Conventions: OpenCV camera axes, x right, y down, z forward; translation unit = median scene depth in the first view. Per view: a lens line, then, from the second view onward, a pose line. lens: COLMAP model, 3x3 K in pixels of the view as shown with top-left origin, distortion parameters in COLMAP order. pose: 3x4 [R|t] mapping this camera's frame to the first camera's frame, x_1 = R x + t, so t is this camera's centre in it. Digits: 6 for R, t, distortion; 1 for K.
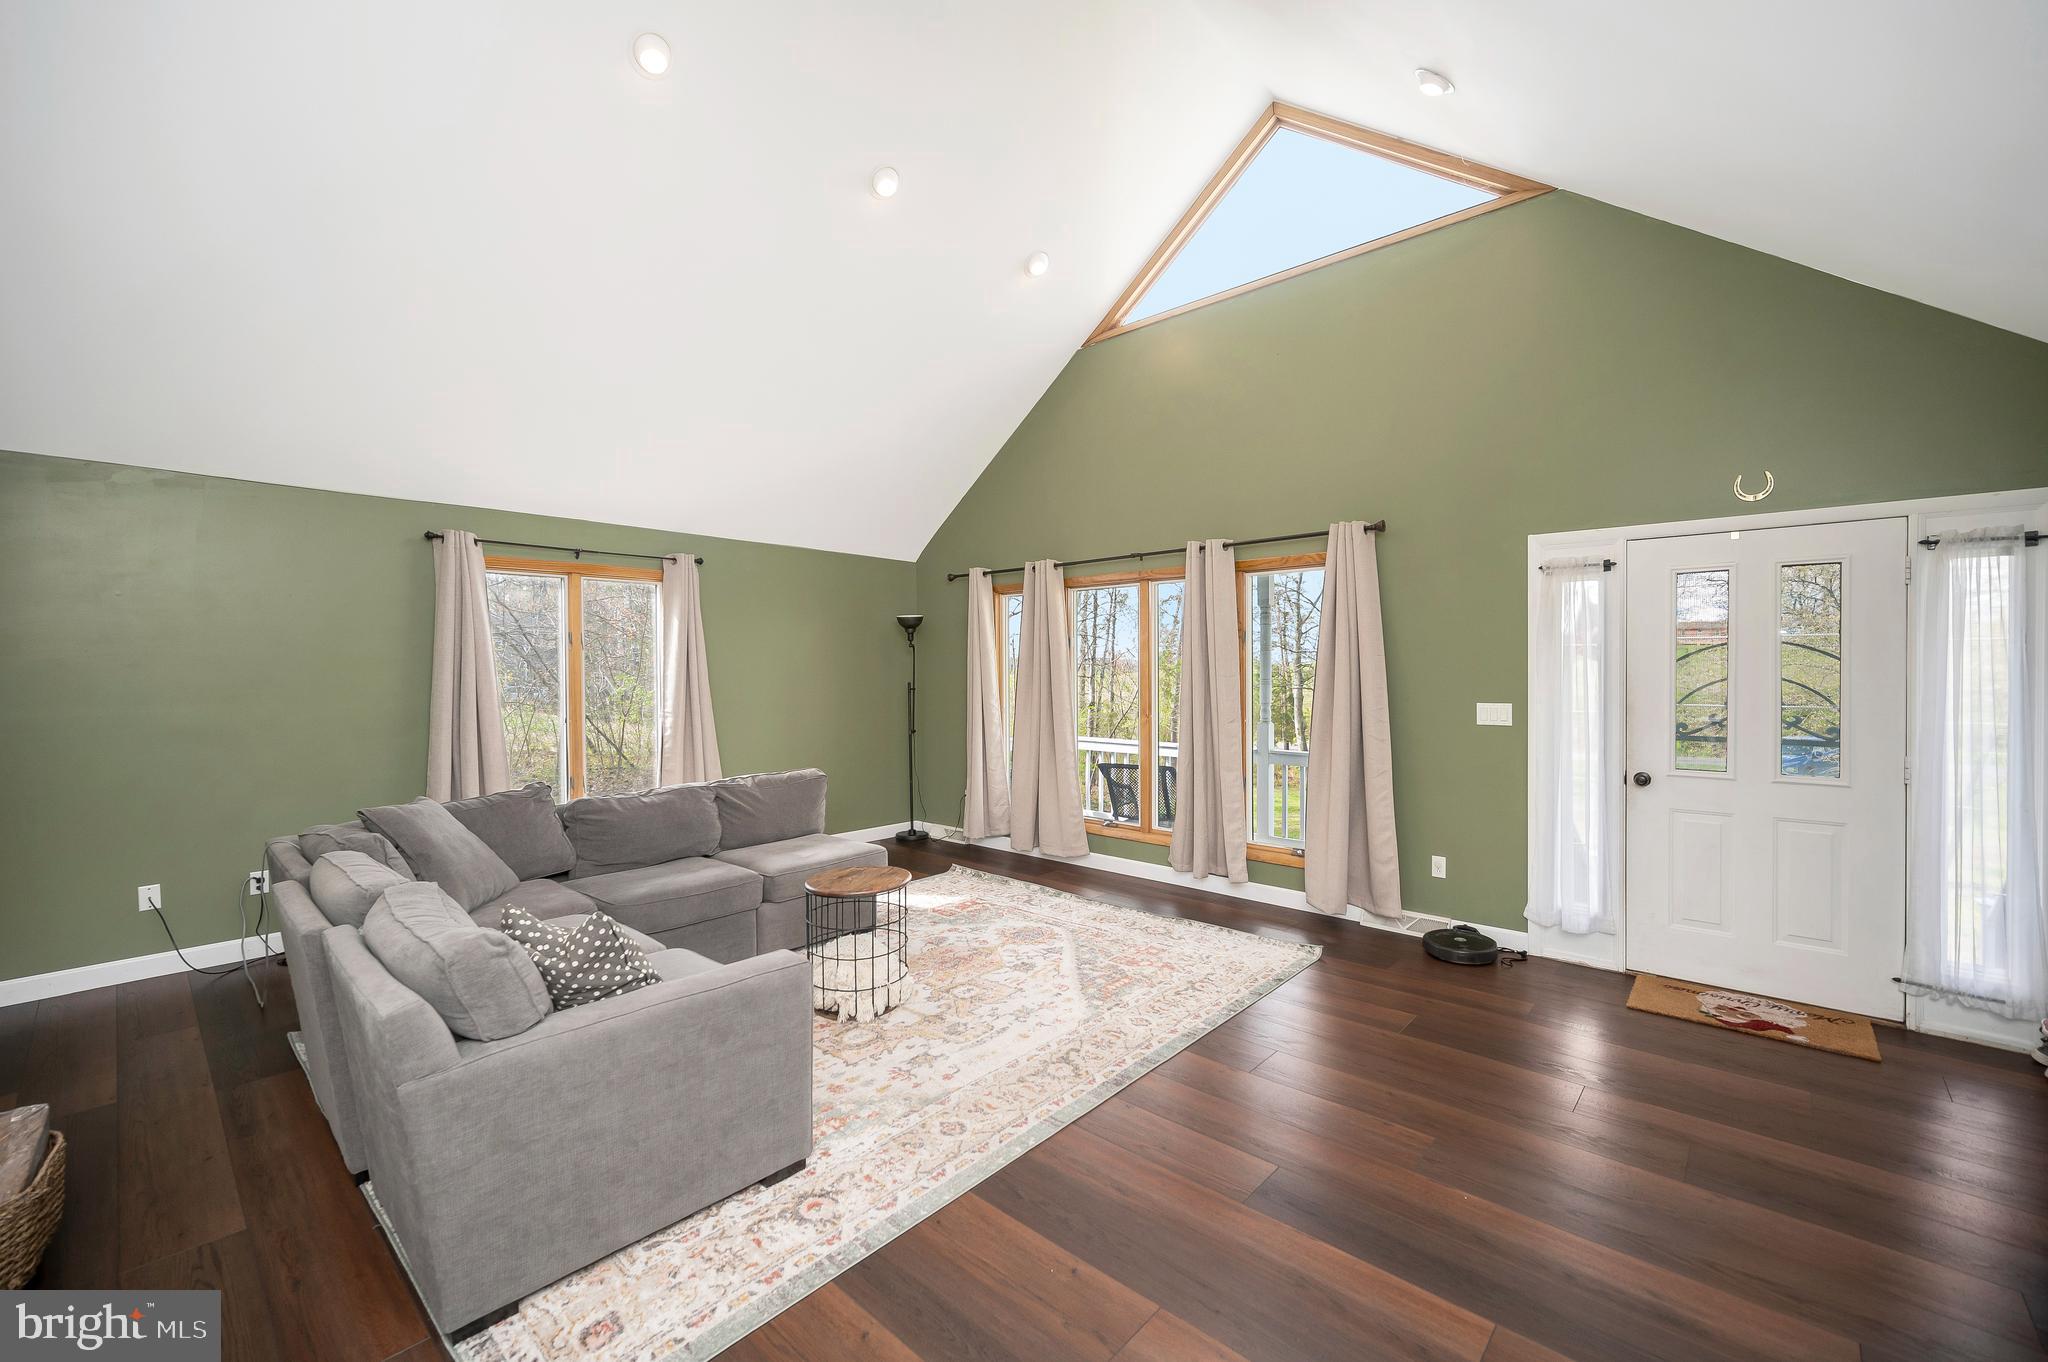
lens RADIAL K [[825.6, 0, 1035.1], [0, 825.6, 670.6], [0, 0, 1]] dist [-0.010876, -0.000024]
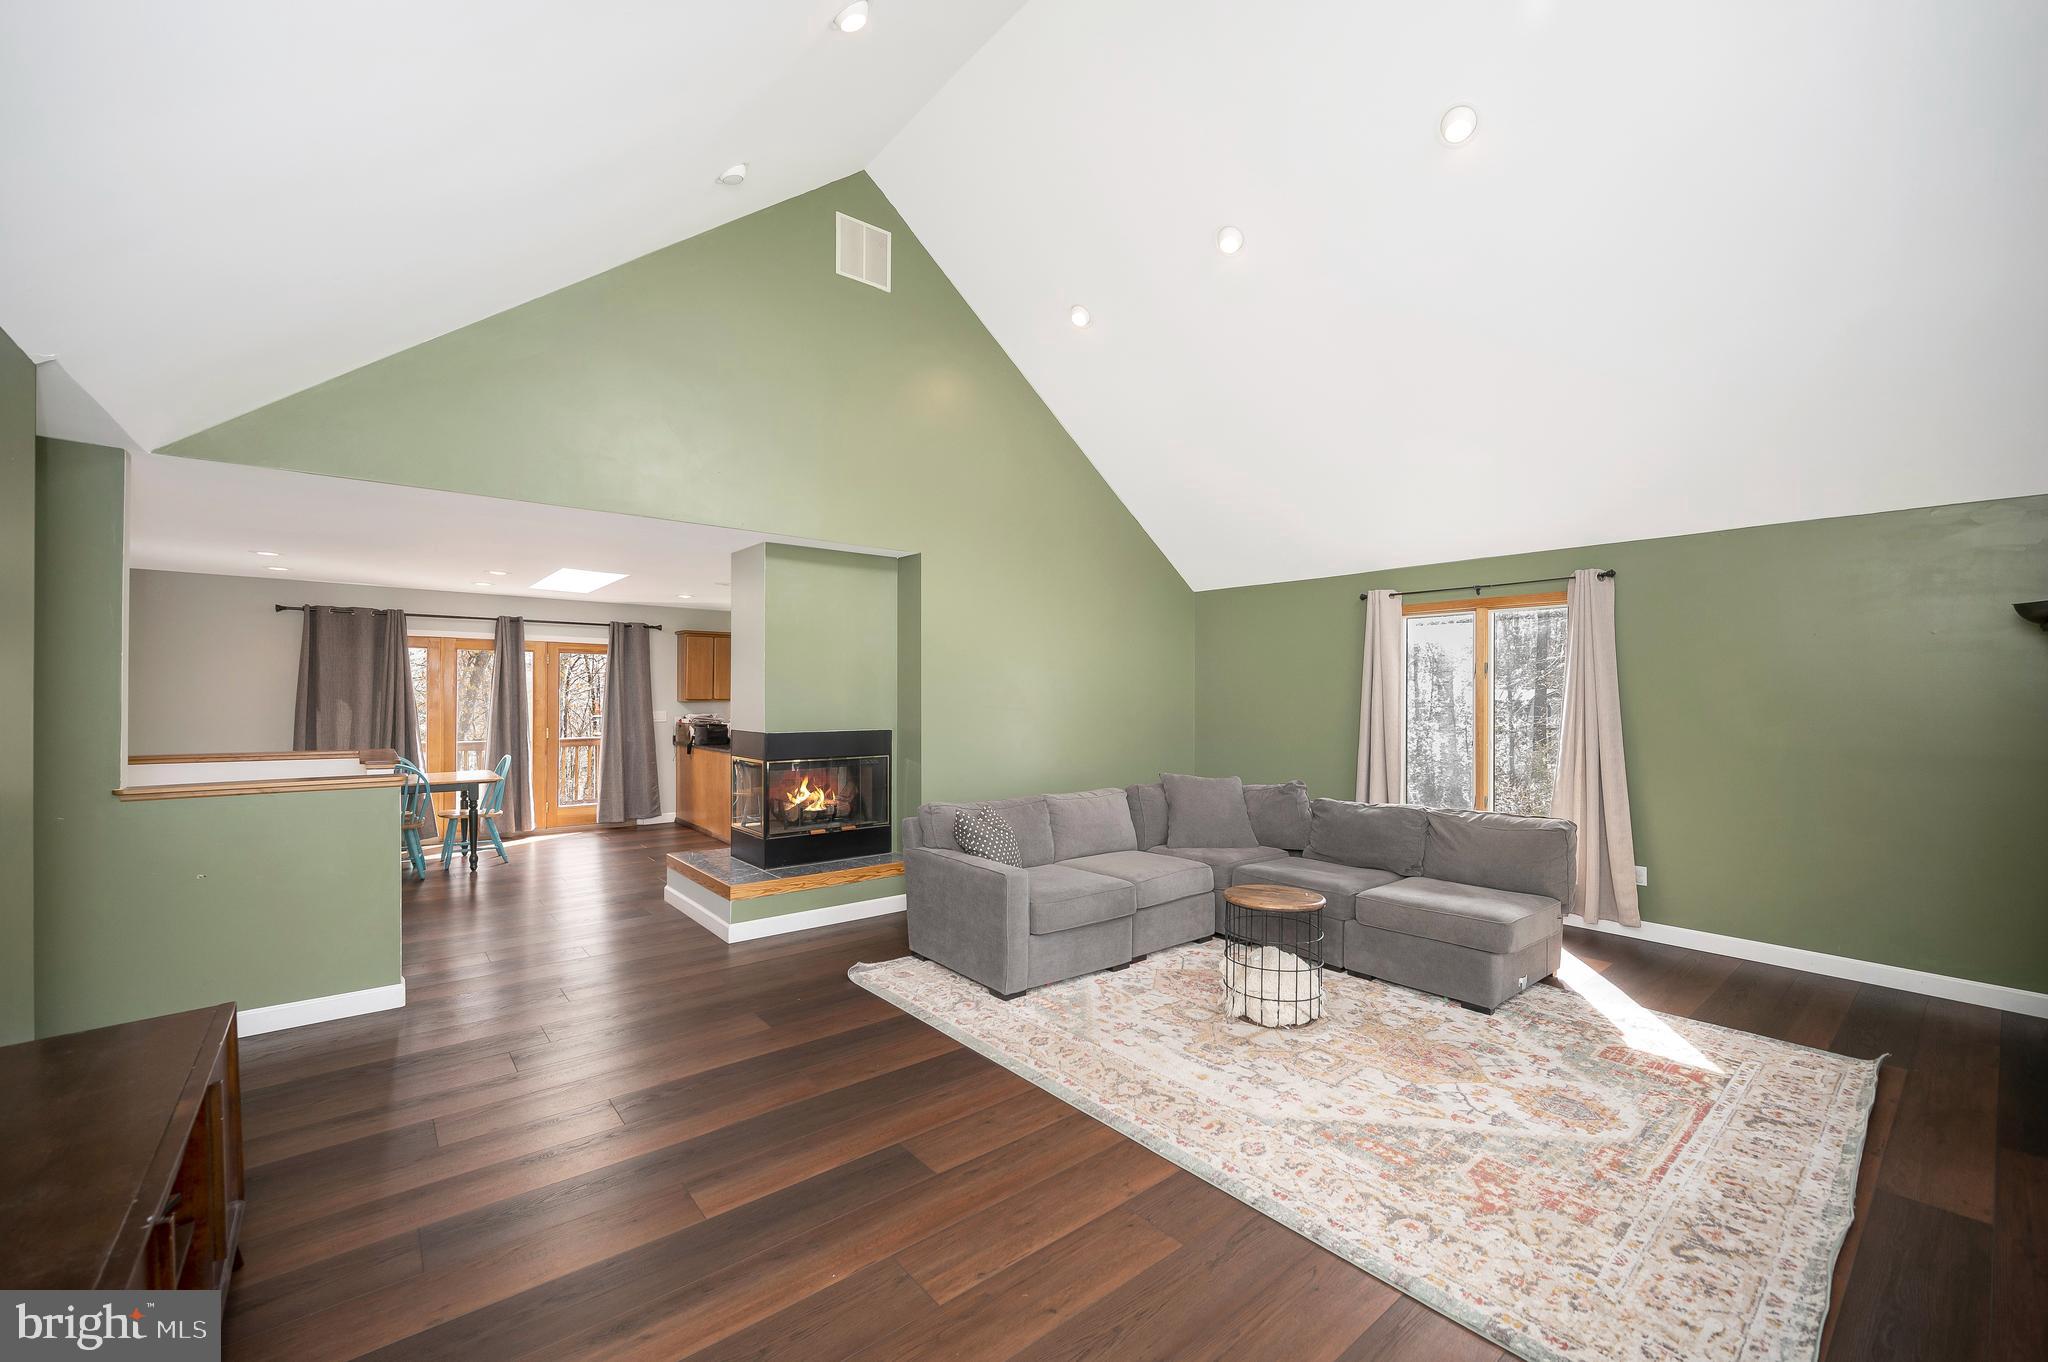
lens RADIAL K [[815.3, 0, 1018.7], [0, 815.3, 695.7], [0, 0, 1]] dist [-0.001015, -0.000097]
pose [[-0.156648, 0.002914, -0.987650, 0.729731], [-0.003706, 0.999987, 0.003538, -0.006270], [0.987648, 0.004214, -0.156635, 0.705283]]
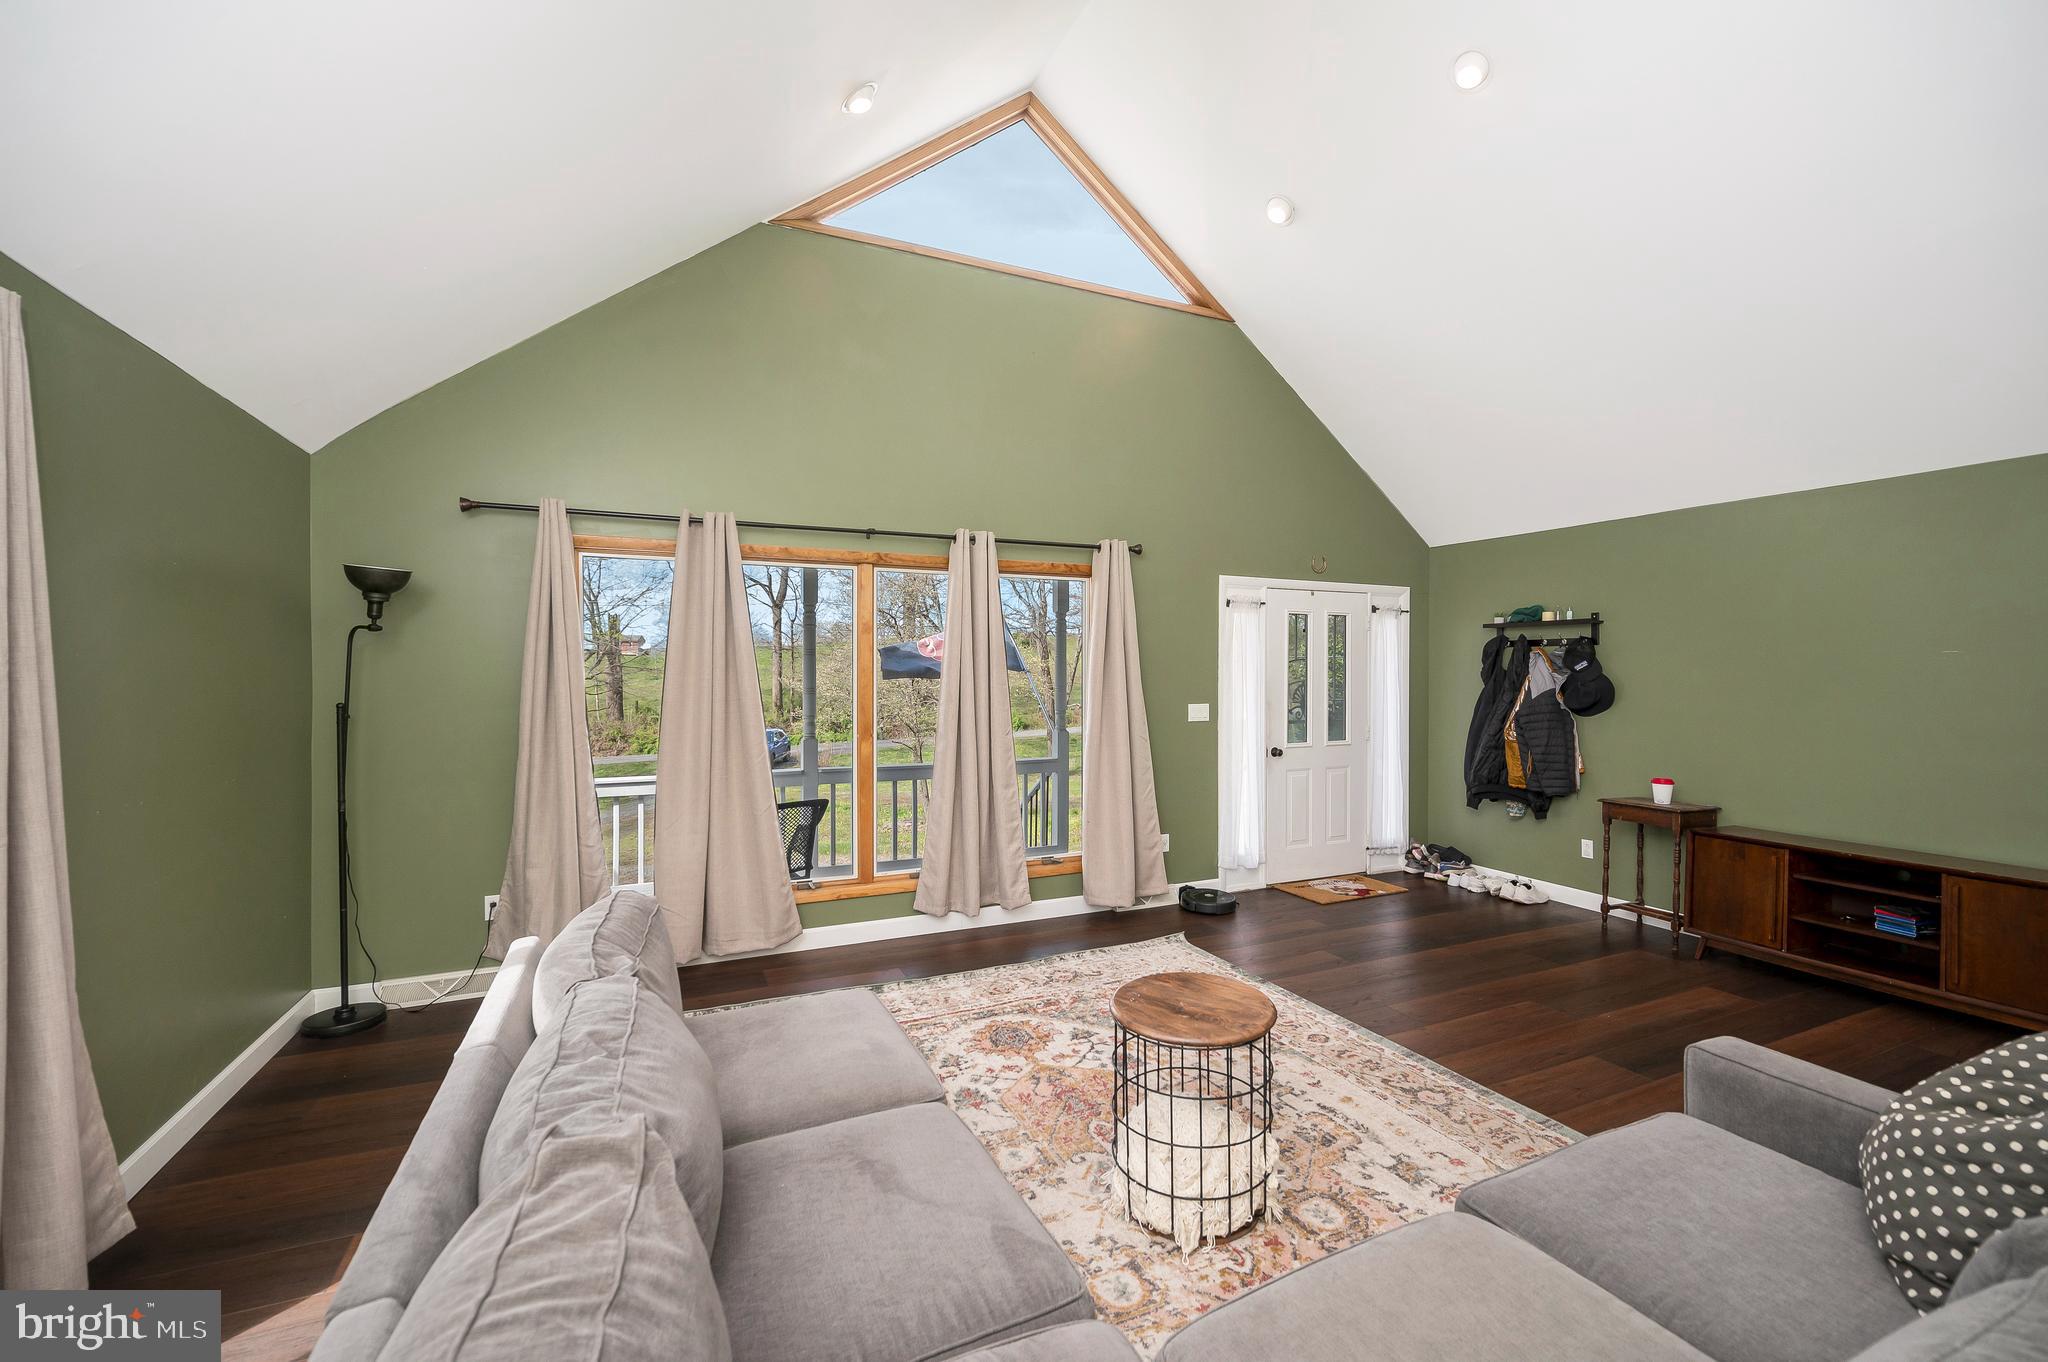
lens RADIAL K [[841.4, 0, 1031.3], [0, 841.4, 668.0], [0, 0, 1]] dist [-0.001143, -0.000244]
pose [[0.402496, 0.008699, 0.915380, -0.728025], [-0.001279, 0.999959, -0.008941, -0.003326], [-0.915421, 0.002428, 0.402491, 0.713372]]
